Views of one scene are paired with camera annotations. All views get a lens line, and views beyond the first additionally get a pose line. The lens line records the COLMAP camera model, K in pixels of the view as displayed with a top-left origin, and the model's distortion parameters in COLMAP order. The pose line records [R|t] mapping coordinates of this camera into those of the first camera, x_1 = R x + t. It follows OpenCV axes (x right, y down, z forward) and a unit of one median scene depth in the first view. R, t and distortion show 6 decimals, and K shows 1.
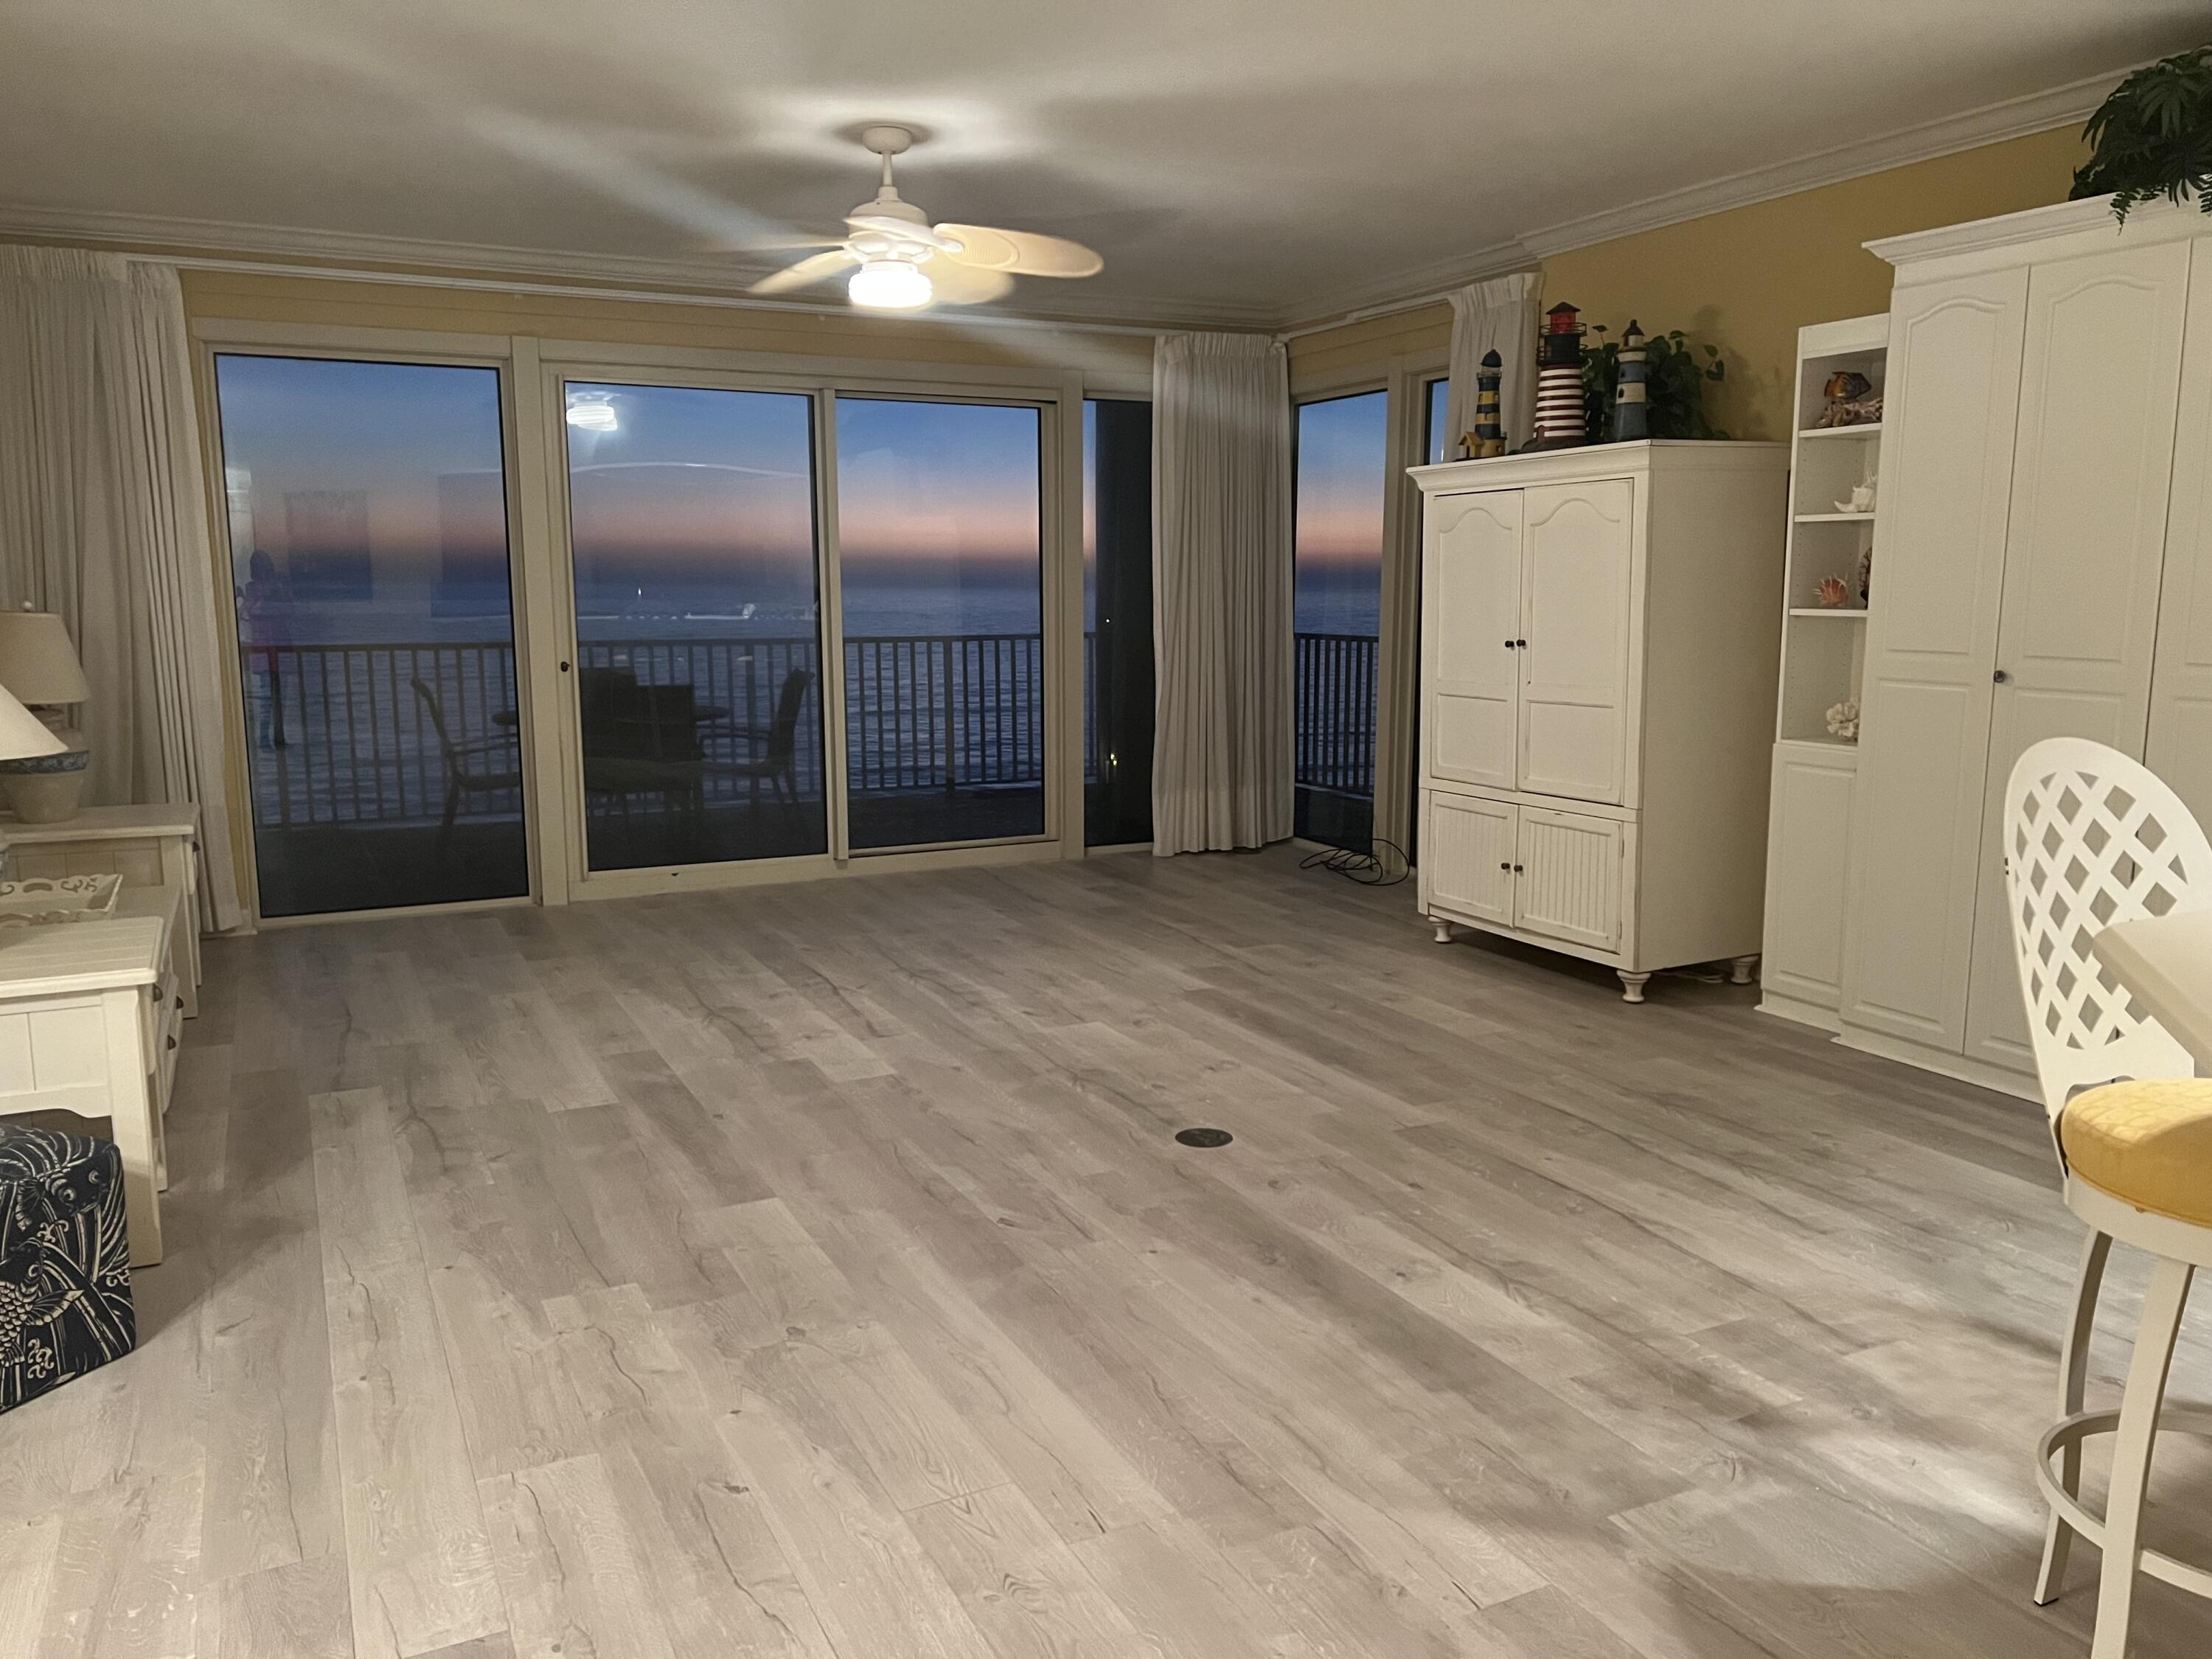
lens RADIAL K [[1620.9, 0, 1109.7], [0, 1620.9, 834.0], [0, 0, 1]] dist [0.021009, -0.020828]
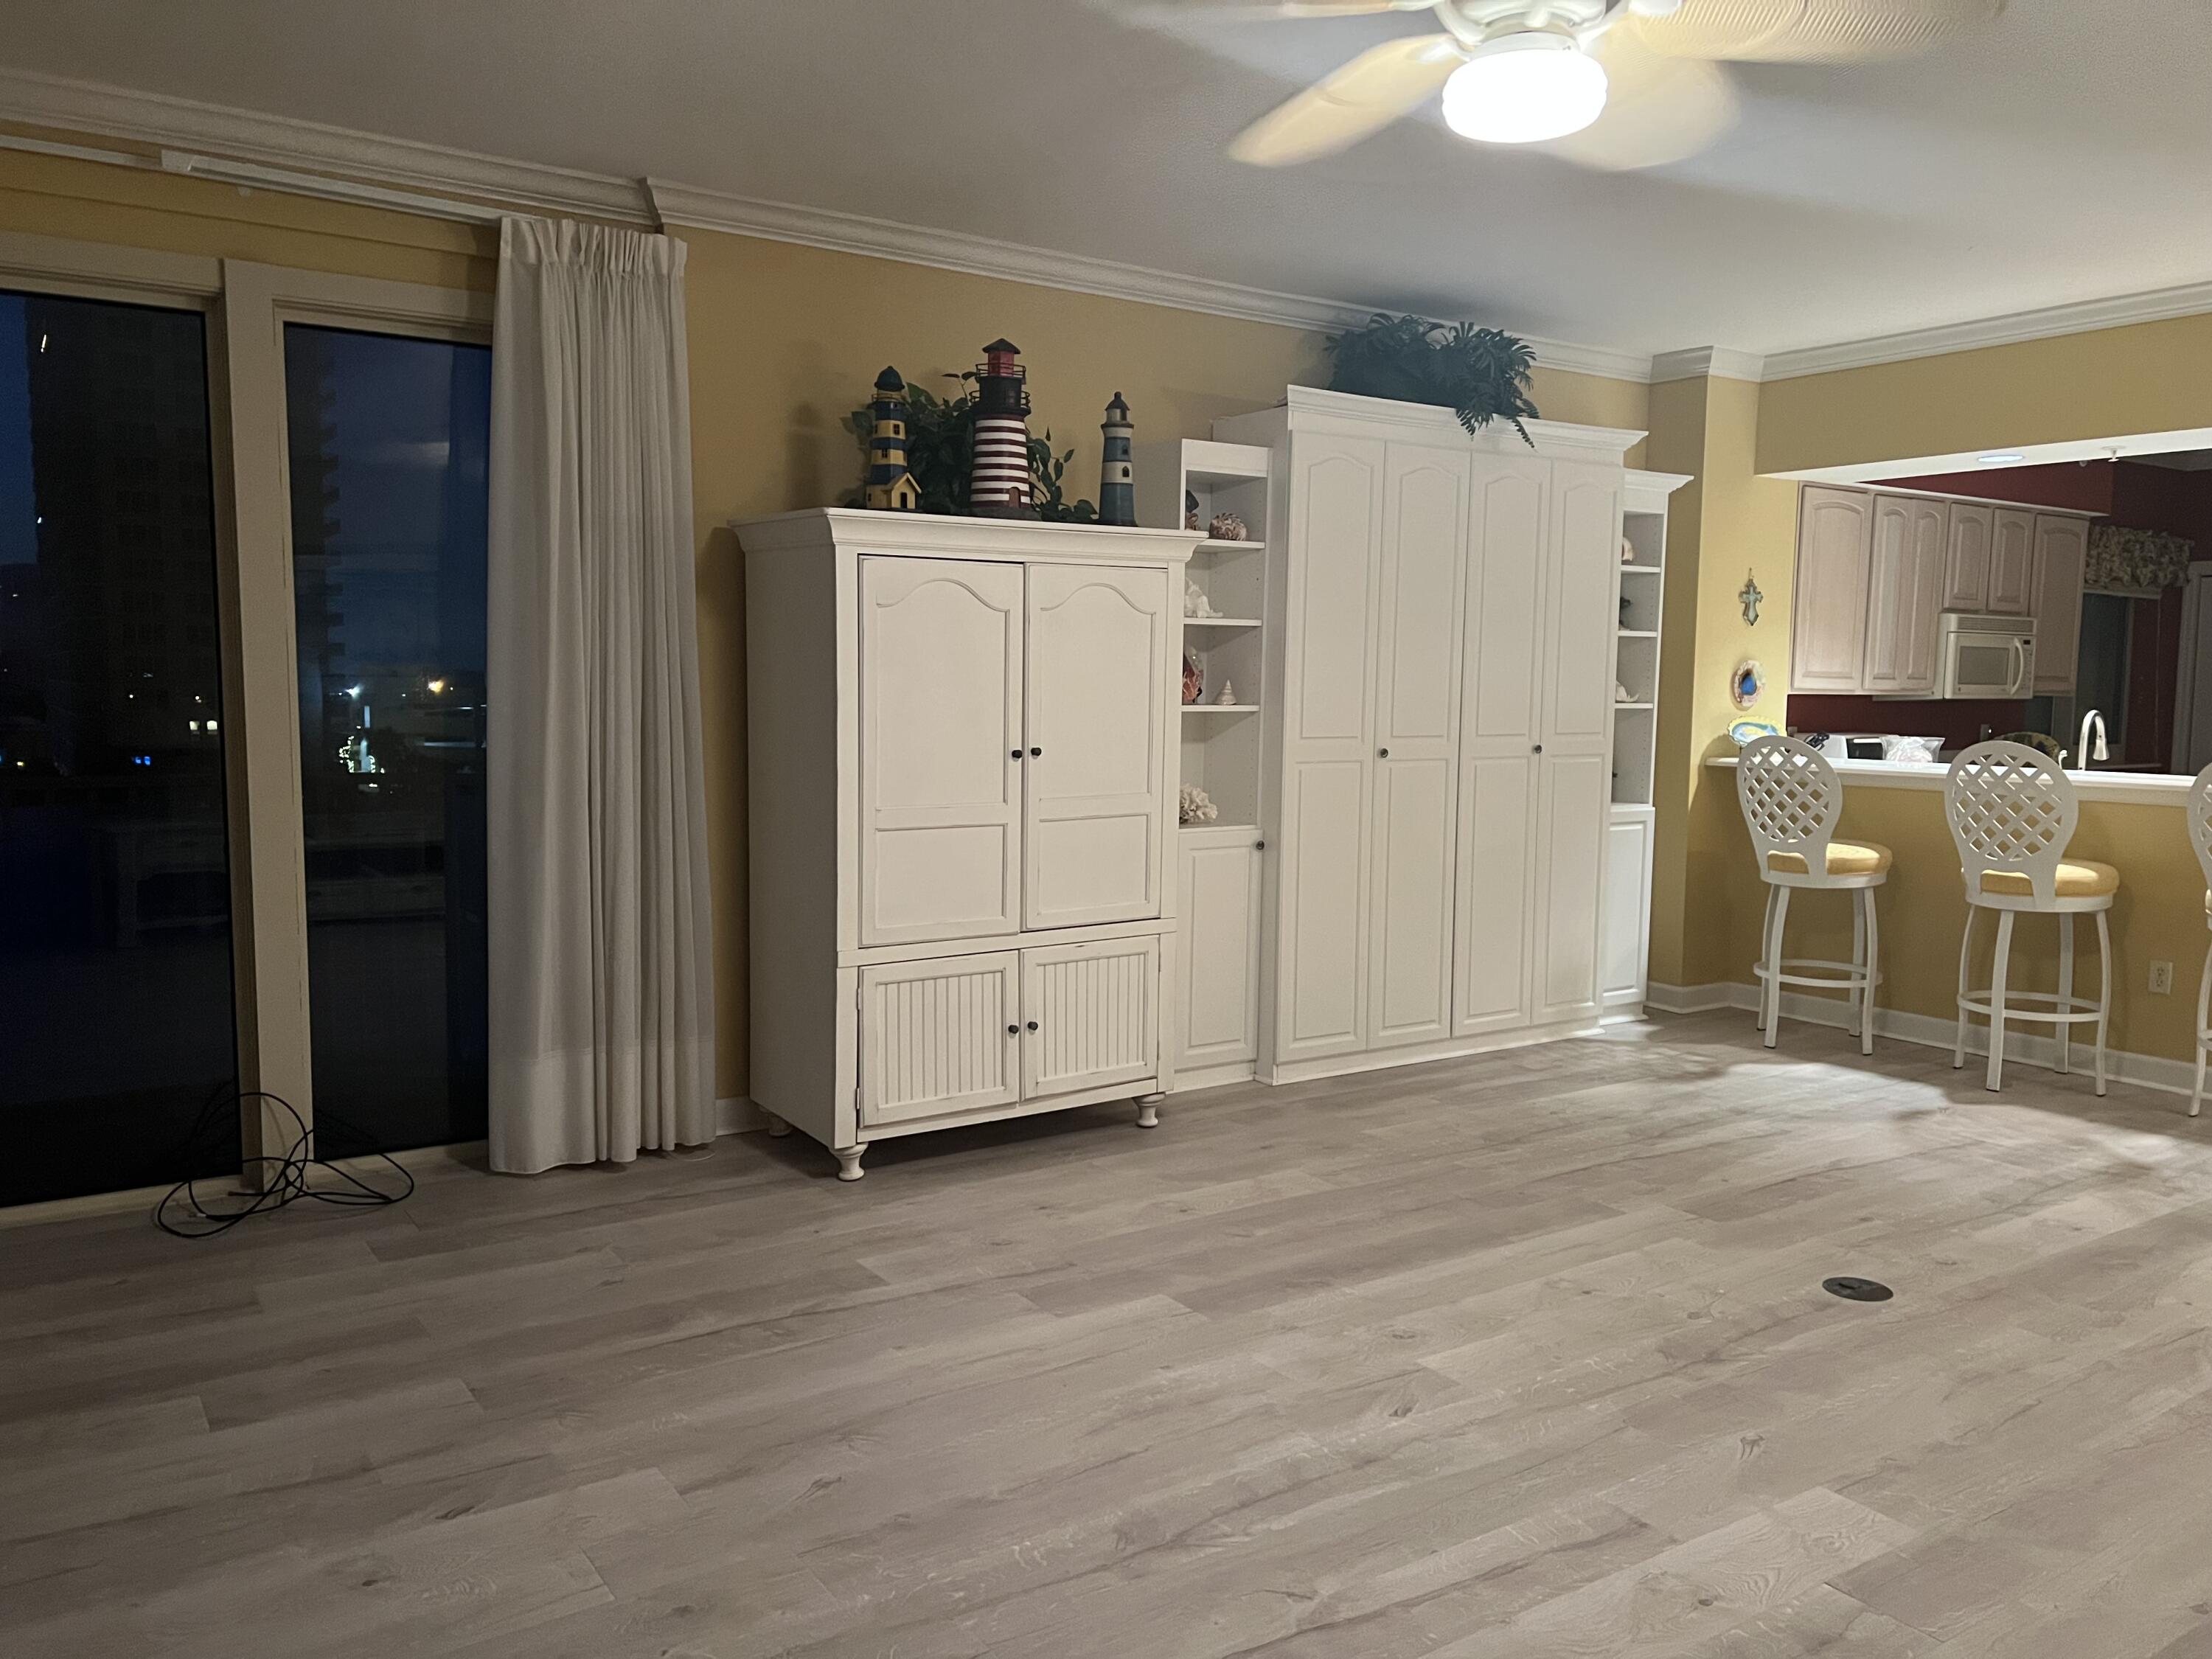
lens RADIAL K [[1620.9, 0, 1106.8], [0, 1620.9, 820.5], [0, 0, 1]] dist [0.021009, -0.020828]
pose [[-0.111115, -0.091039, 0.989629, -0.717615], [0.140319, 0.984382, 0.106312, -0.211732], [-0.983852, 0.150677, -0.096605, 1.348110]]
